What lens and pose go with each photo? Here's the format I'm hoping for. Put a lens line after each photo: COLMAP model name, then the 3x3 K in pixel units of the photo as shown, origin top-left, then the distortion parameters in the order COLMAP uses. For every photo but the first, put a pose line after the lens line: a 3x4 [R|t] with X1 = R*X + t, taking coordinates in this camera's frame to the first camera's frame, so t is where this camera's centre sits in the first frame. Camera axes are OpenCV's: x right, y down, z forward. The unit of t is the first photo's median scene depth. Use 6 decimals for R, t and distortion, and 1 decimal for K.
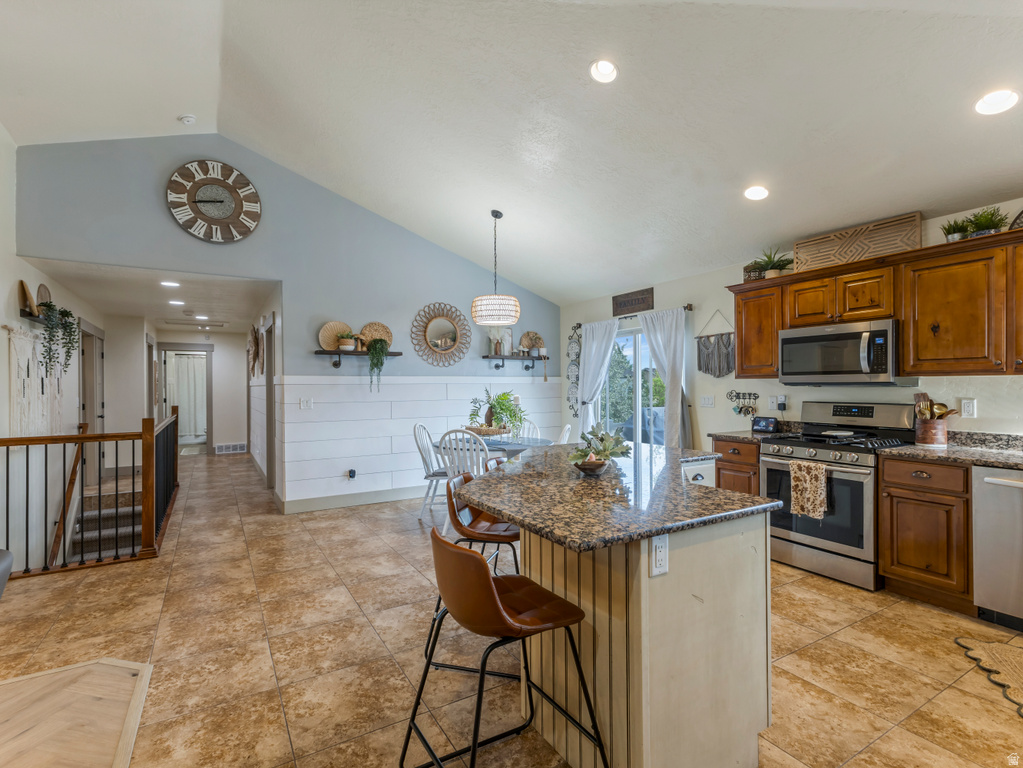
lens RADIAL K [[501.5, 0, 514.4], [0, 501.5, 381.6], [0, 0, 1]] dist [-0.002976, 0.002181]
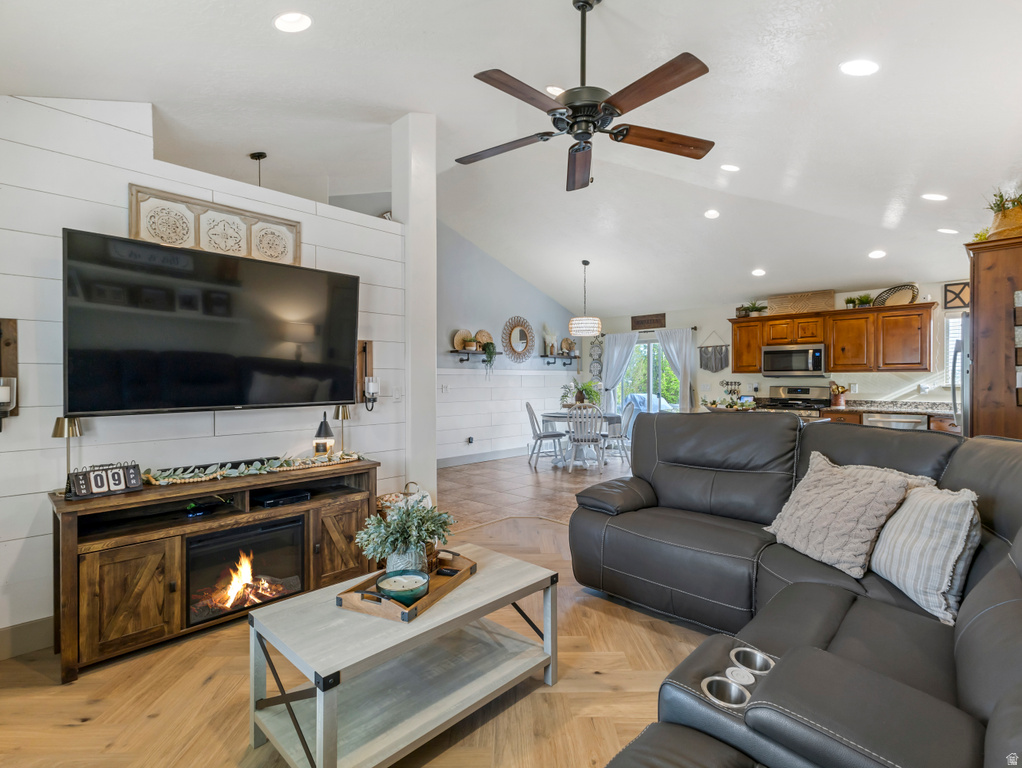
lens RADIAL K [[501.0, 0, 517.9], [0, 501.0, 377.7], [0, 0, 1]] dist [-0.002976, 0.002181]
pose [[0.965048, 0.007290, 0.261971, -0.795017], [-0.007945, 0.999967, 0.001442, 0.014322], [-0.261952, -0.003473, 0.965075, -0.511450]]
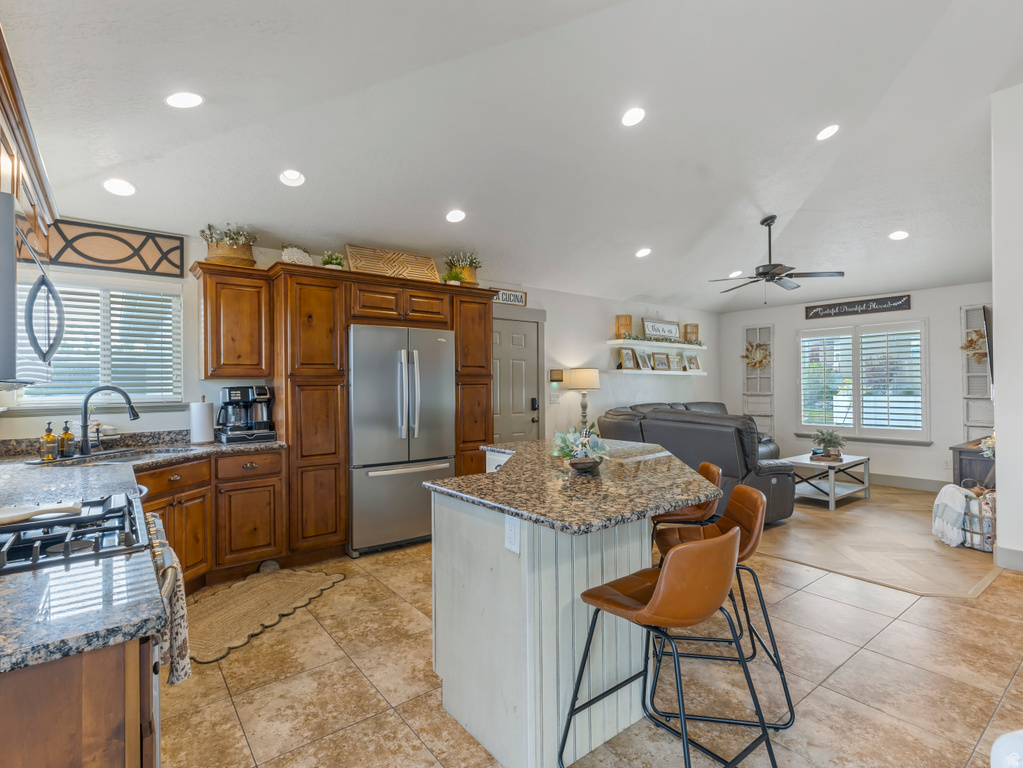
lens RADIAL K [[501.5, 0, 508.5], [0, 501.5, 389.3], [0, 0, 1]] dist [-0.002976, 0.002181]
pose [[-0.994226, 0.015860, -0.106131, 0.281836], [0.015912, 0.999873, 0.000356, 0.011057], [0.106123, -0.001335, -0.994352, 1.307961]]
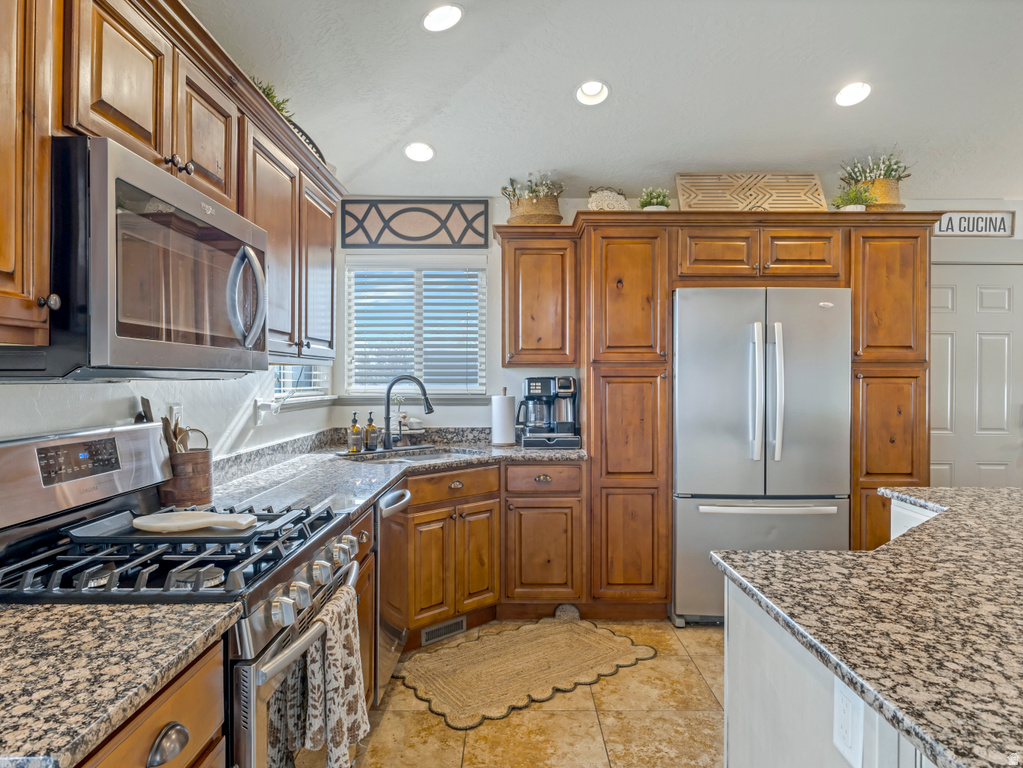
lens RADIAL K [[645.7, 0, 510.7], [0, 645.7, 382.1], [0, 0, 1]] dist [0.003505, -0.001142]
pose [[-0.853879, 0.000449, 0.520472, 0.220063], [-0.001891, 0.999990, -0.003965, 0.009613], [-0.520469, -0.004370, -0.853869, 1.162218]]
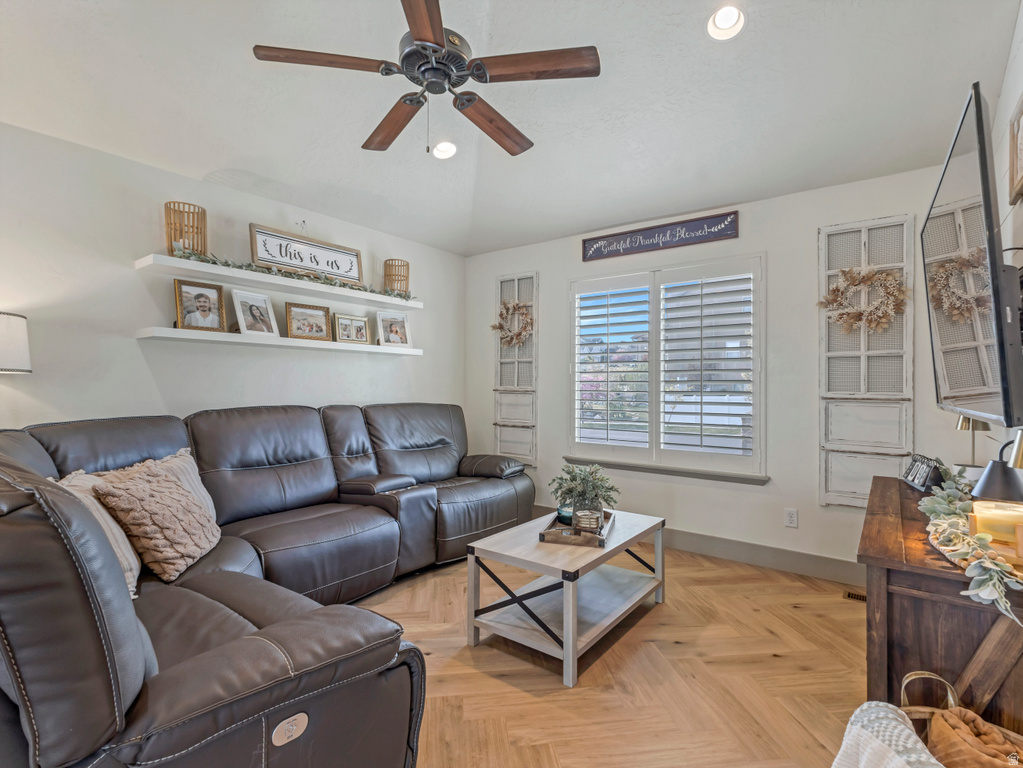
lens RADIAL K [[501.5, 0, 507.0], [0, 501.5, 392.4], [0, 0, 1]] dist [-0.002976, 0.002181]
pose [[-0.932159, 0.010132, -0.361908, -0.447756], [0.006287, 0.999911, 0.011800, 0.037393], [0.361995, 0.008724, -0.932139, 0.549917]]
